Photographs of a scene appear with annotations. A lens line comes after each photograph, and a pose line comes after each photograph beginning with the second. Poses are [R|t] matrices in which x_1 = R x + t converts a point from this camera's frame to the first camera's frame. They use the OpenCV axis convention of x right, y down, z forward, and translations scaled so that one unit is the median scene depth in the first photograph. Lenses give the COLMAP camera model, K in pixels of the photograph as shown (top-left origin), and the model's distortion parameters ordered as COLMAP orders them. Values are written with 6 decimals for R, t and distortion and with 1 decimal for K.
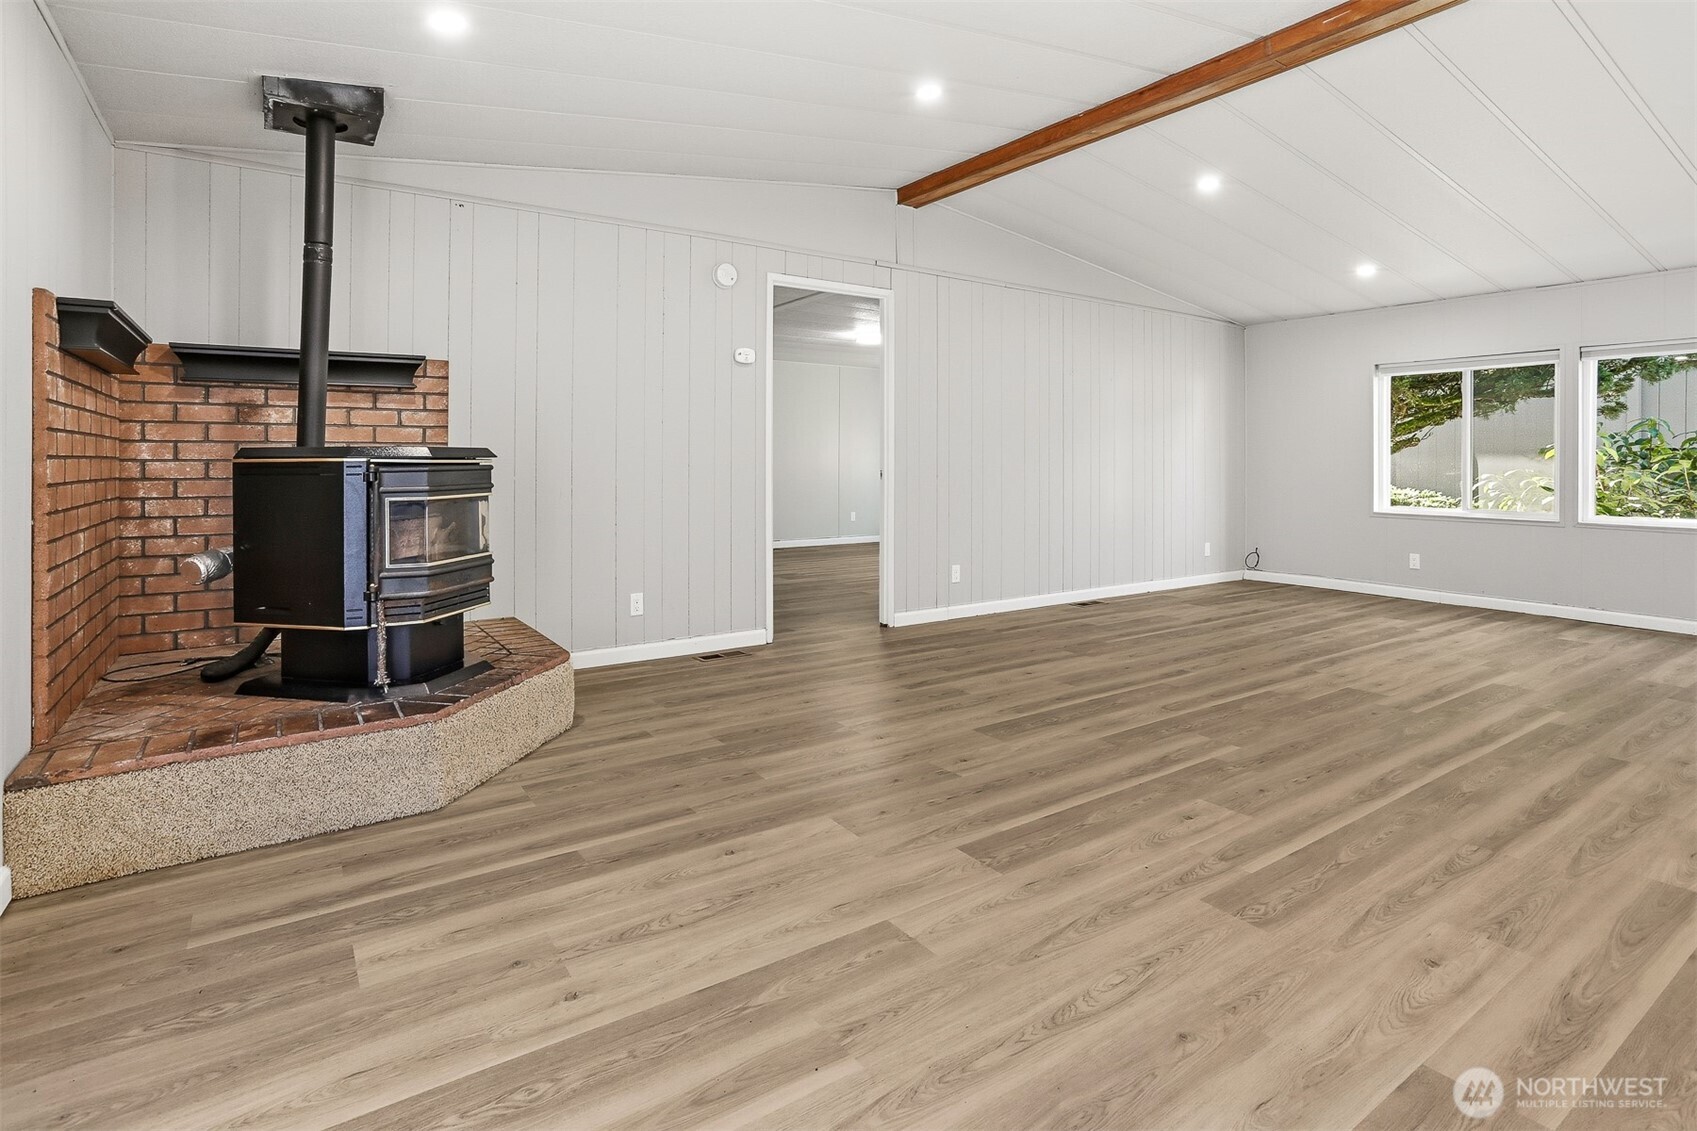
lens RADIAL K [[857.0, 0, 849.8], [0, 857.0, 460.6], [0, 0, 1]] dist [-0.059576, 0.031431]
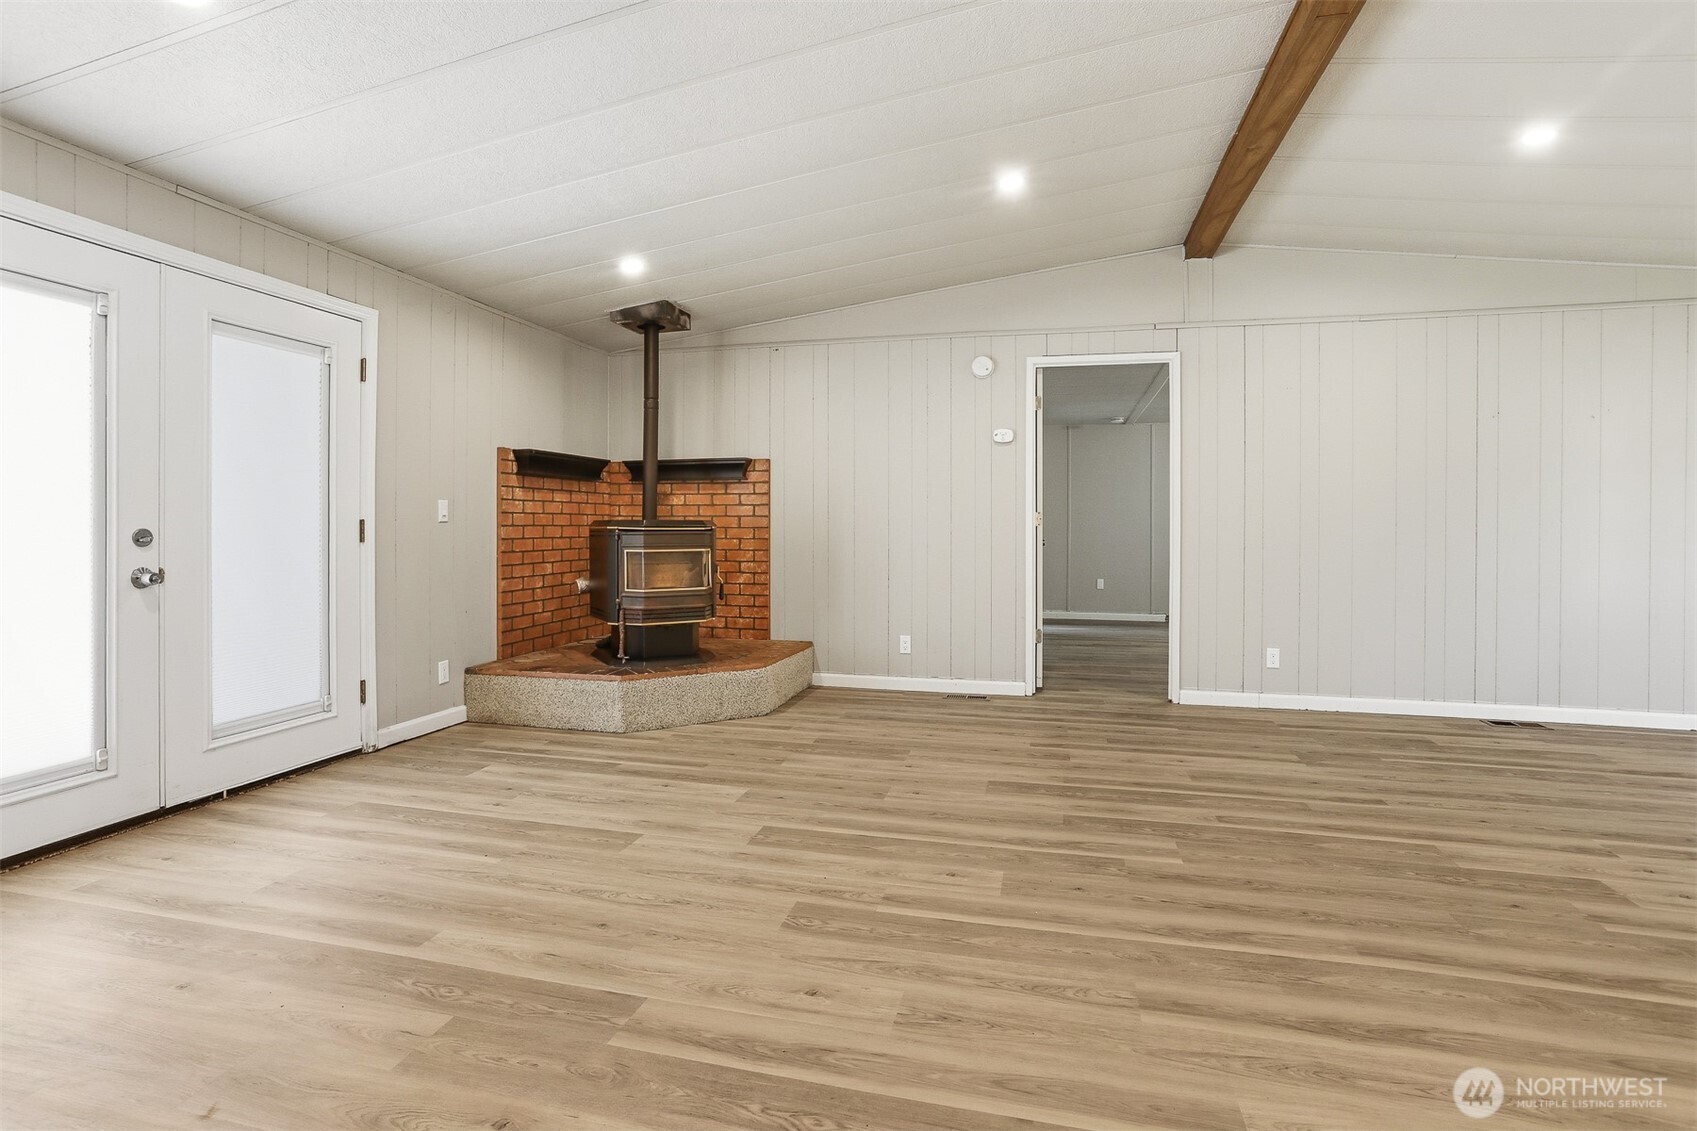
lens RADIAL K [[834.3, 0, 833.1], [0, 834.3, 535.6], [0, 0, 1]] dist [-0.061702, 0.026445]
pose [[0.660047, 0.011487, -0.751136, 0.973236], [-0.003653, 0.999920, 0.012081, -0.006192], [0.751215, -0.005231, 0.660037, 0.200393]]
